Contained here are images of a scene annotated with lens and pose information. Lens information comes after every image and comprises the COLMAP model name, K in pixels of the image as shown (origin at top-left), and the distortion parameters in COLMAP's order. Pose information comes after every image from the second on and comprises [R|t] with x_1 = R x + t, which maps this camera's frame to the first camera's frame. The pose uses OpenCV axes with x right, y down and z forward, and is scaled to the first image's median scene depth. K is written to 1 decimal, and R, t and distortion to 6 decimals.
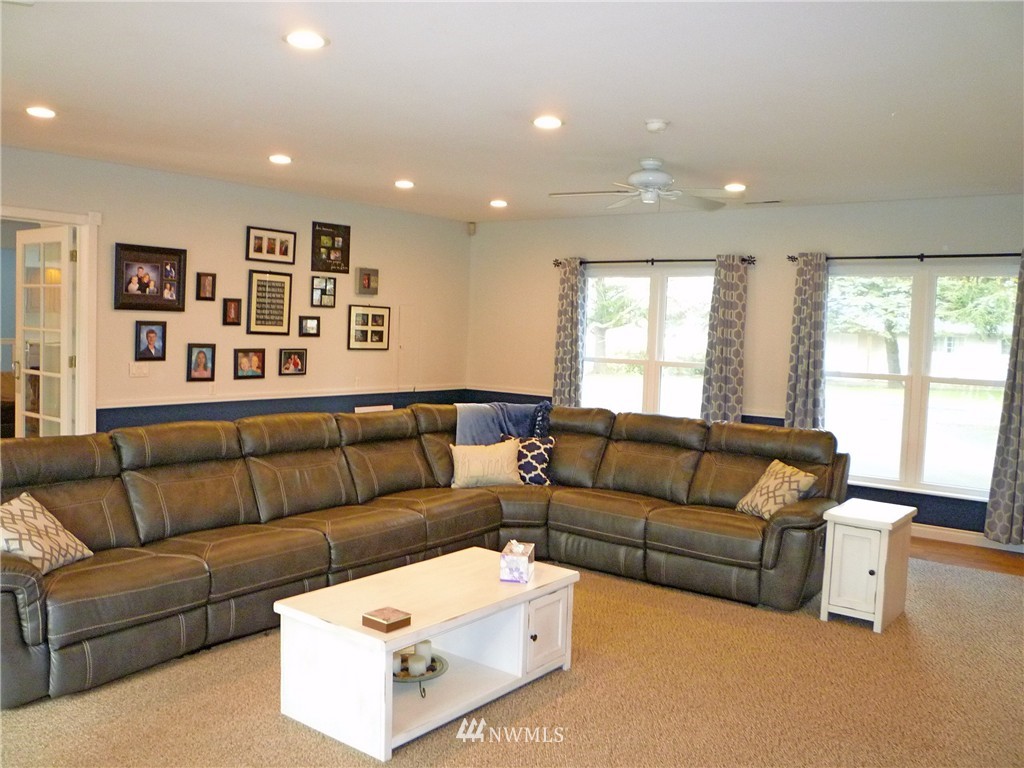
lens RADIAL K [[895.6, 0, 510.7], [0, 895.6, 382.7], [0, 0, 1]] dist [-0.050861, 0.020616]
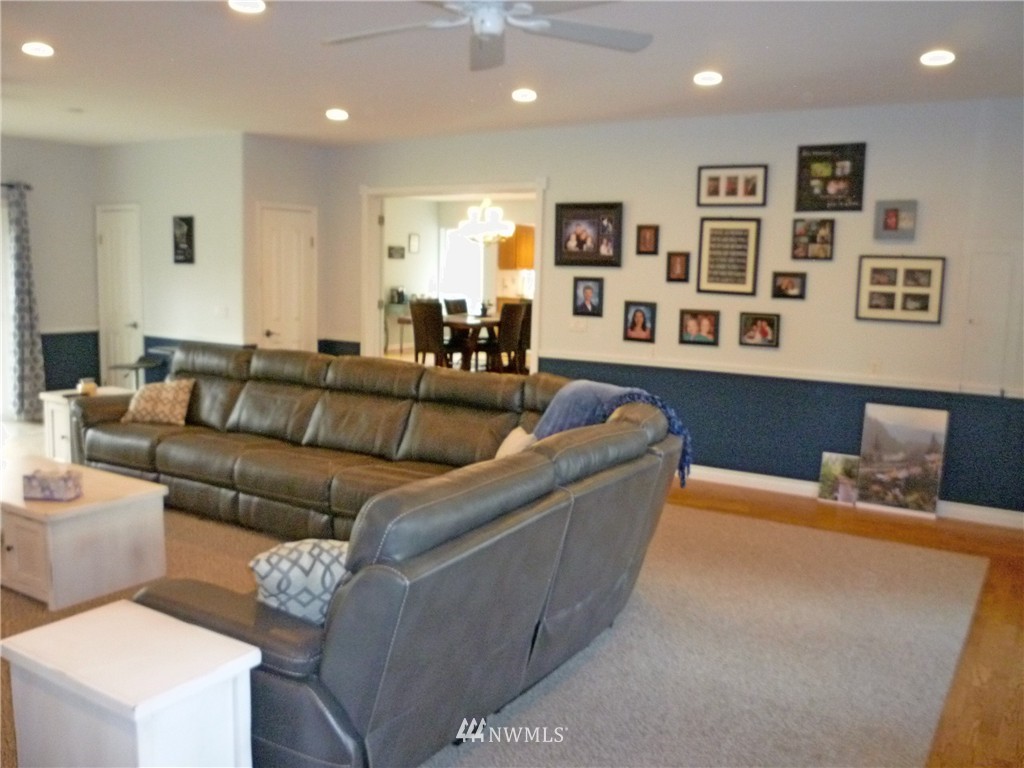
lens RADIAL K [[895.6, 0, 511.6], [0, 895.6, 385.6], [0, 0, 1]] dist [-0.050861, 0.020616]
pose [[0.097908, 0.092901, -0.990850, 0.545748], [-0.088394, 0.992510, 0.084323, -0.022266], [0.991262, 0.079329, 0.105387, 0.730734]]
